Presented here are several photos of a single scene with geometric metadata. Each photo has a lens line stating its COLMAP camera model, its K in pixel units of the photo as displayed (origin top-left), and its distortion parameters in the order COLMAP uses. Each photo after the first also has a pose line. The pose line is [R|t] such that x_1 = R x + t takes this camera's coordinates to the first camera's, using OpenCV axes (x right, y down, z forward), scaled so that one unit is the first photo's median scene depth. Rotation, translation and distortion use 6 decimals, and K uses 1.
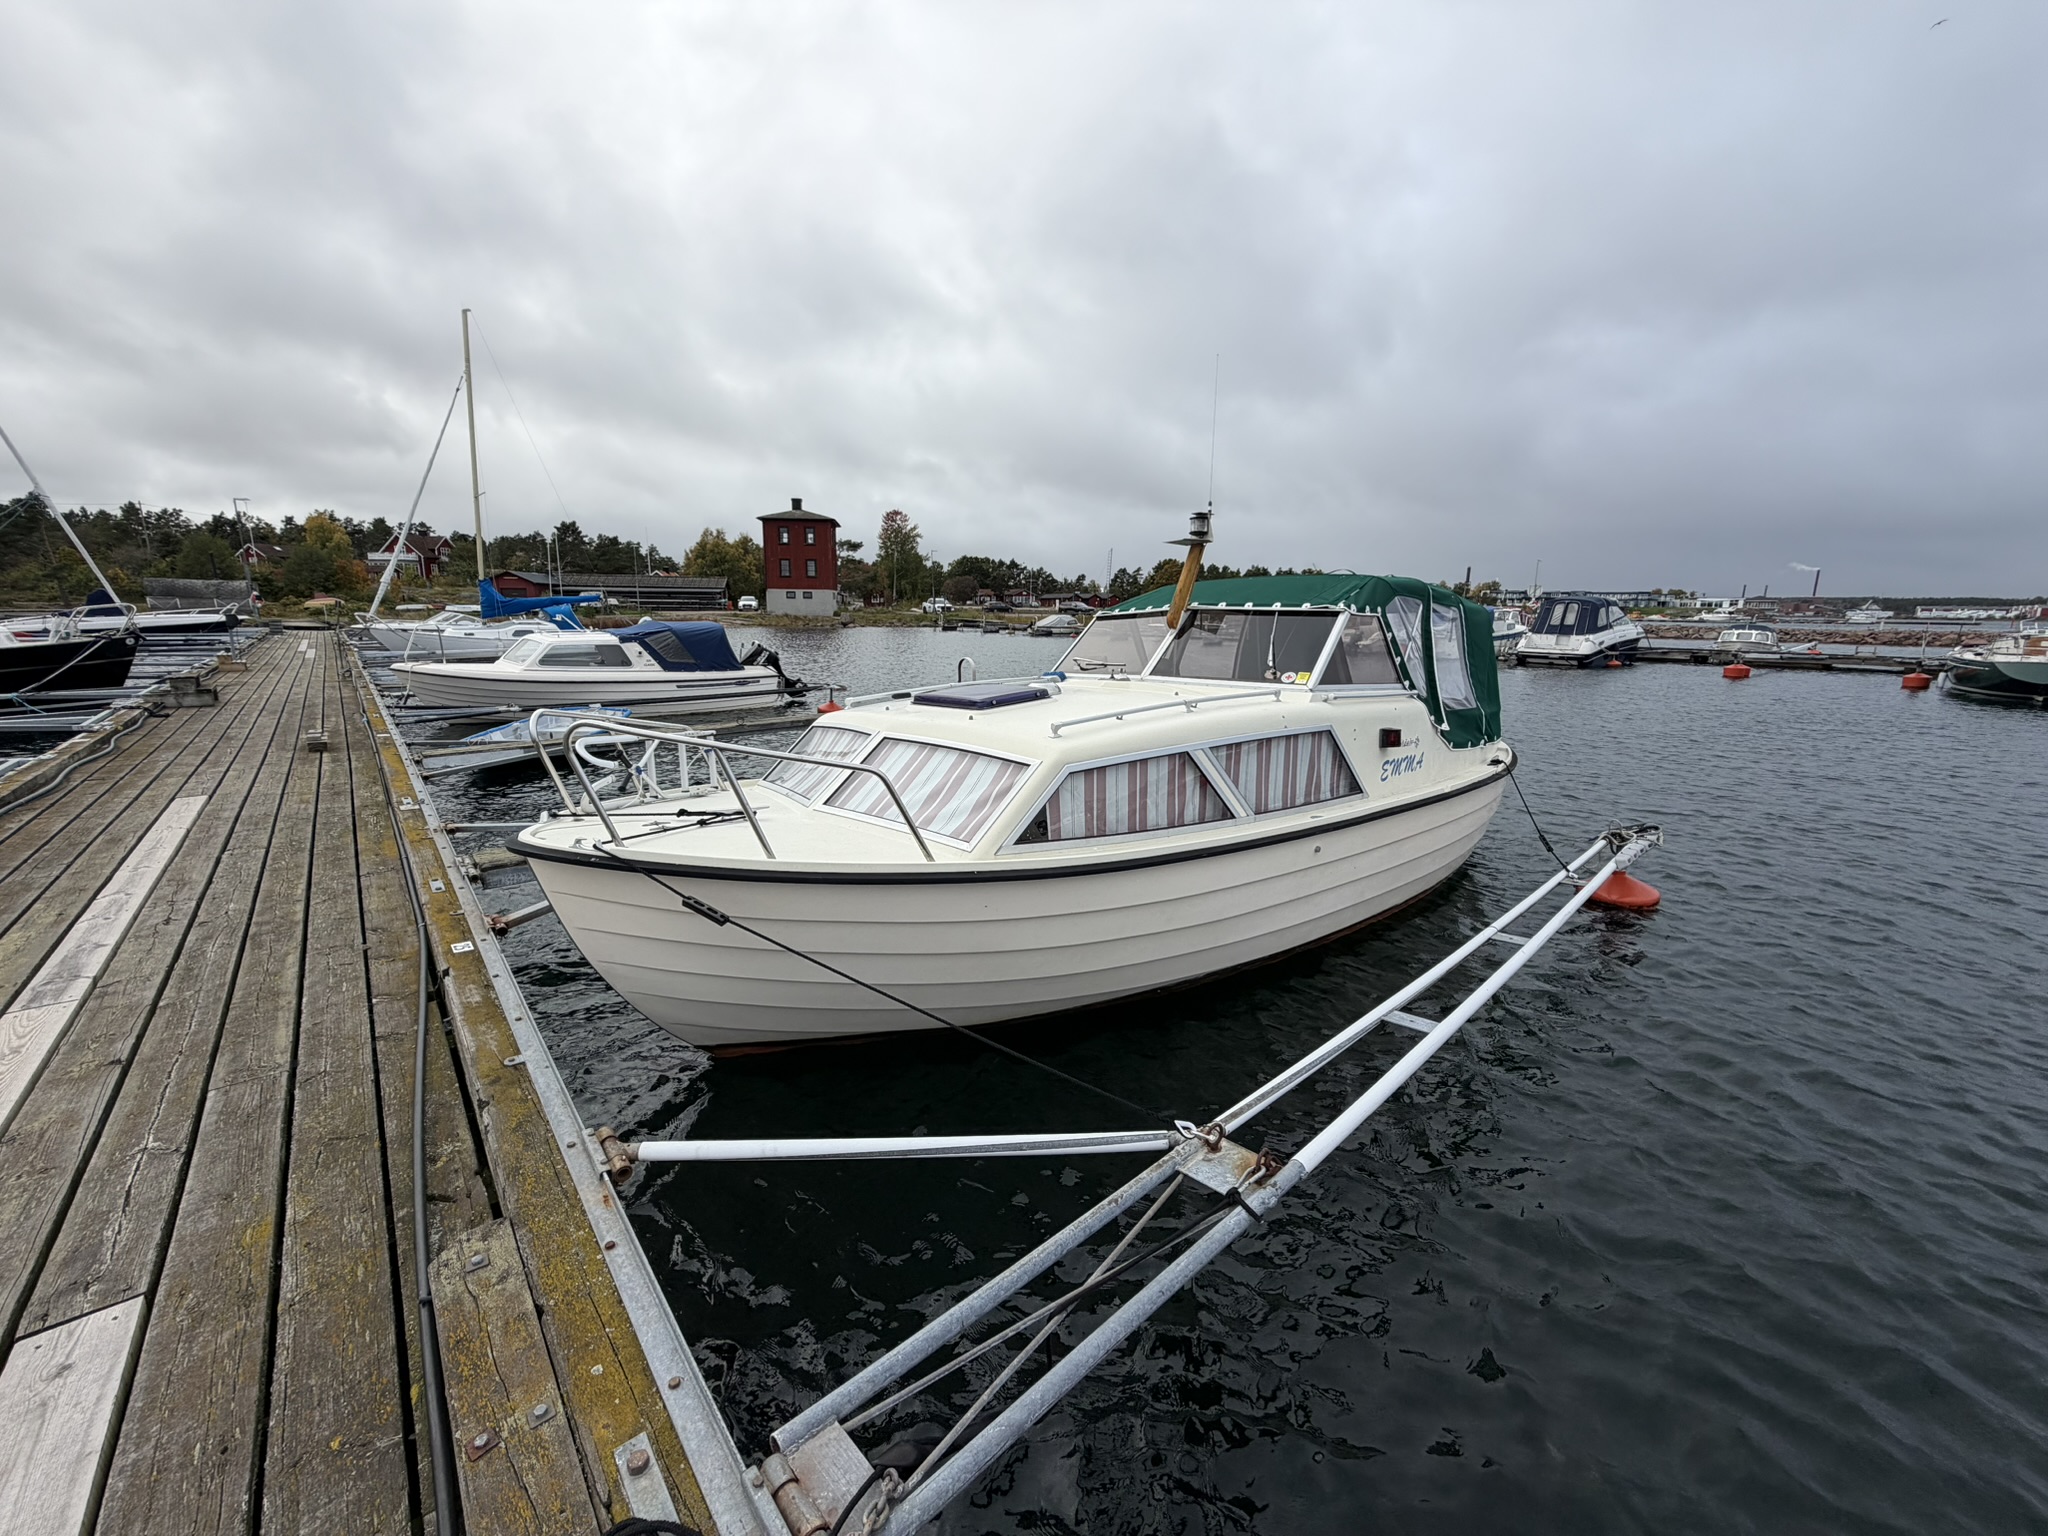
lens RADIAL K [[807.0, 0, 1031.1], [0, 807.0, 778.6], [0, 0, 1]] dist [-0.002417, 0.000239]
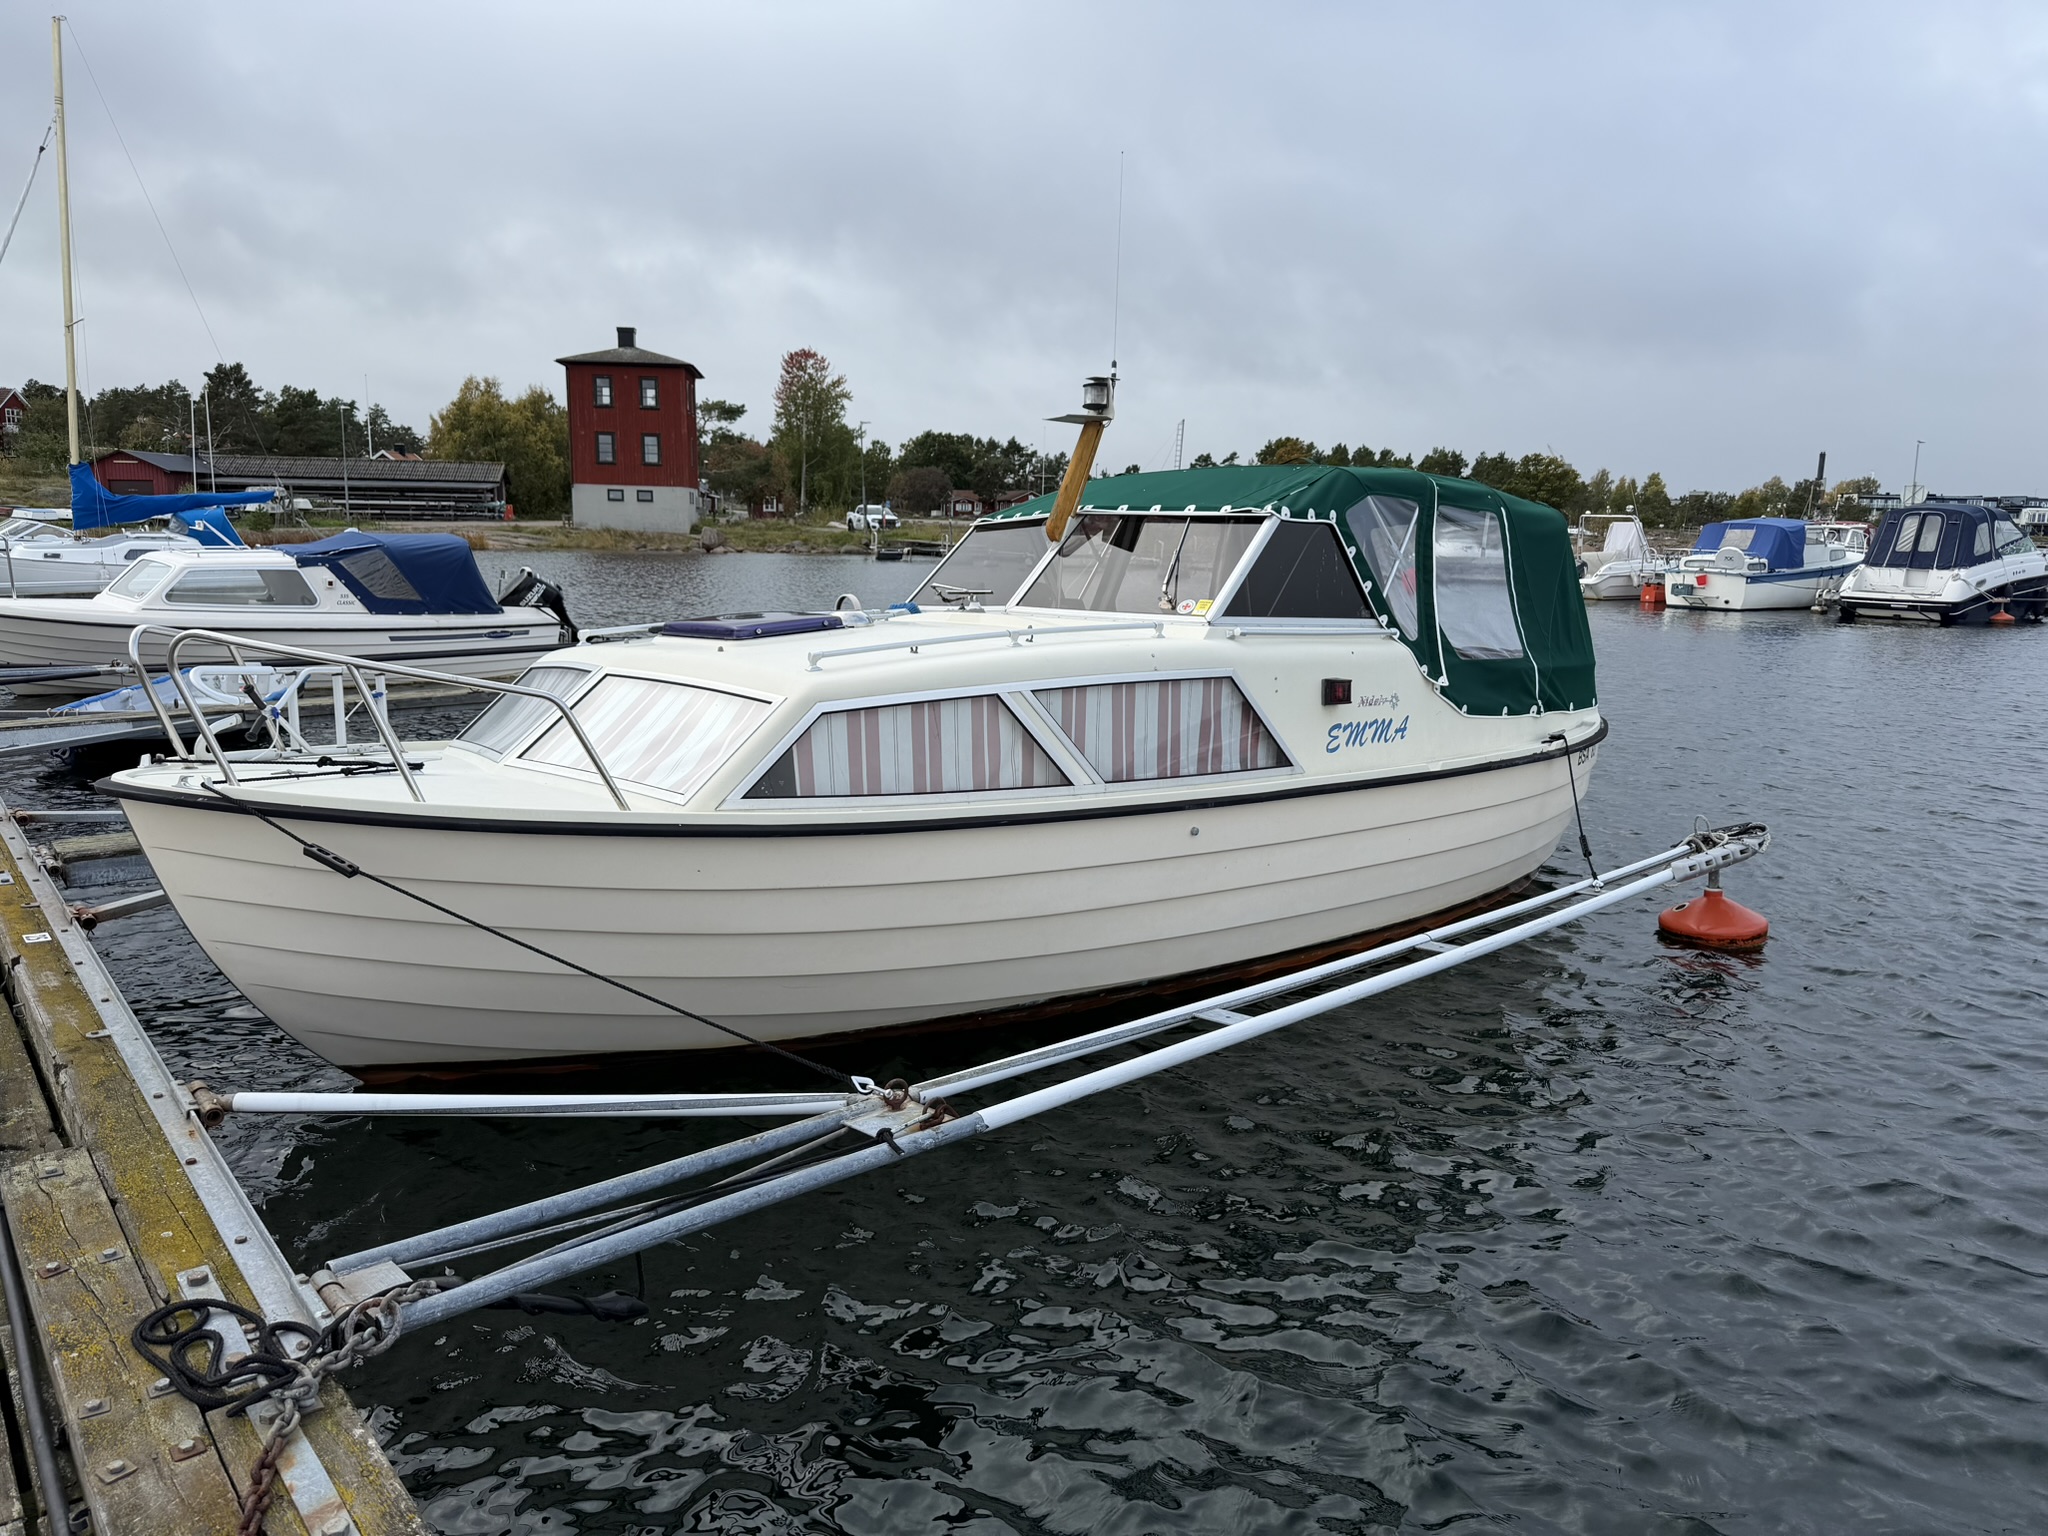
lens RADIAL K [[1406.9, 0, 1043.0], [0, 1406.9, 780.9], [0, 0, 1]] dist [0.040968, -0.046501]
pose [[0.999977, 0.005550, 0.003868, 0.232016], [-0.005446, 0.999638, -0.026362, 0.084447], [-0.004013, 0.026341, 0.999645, -0.337603]]
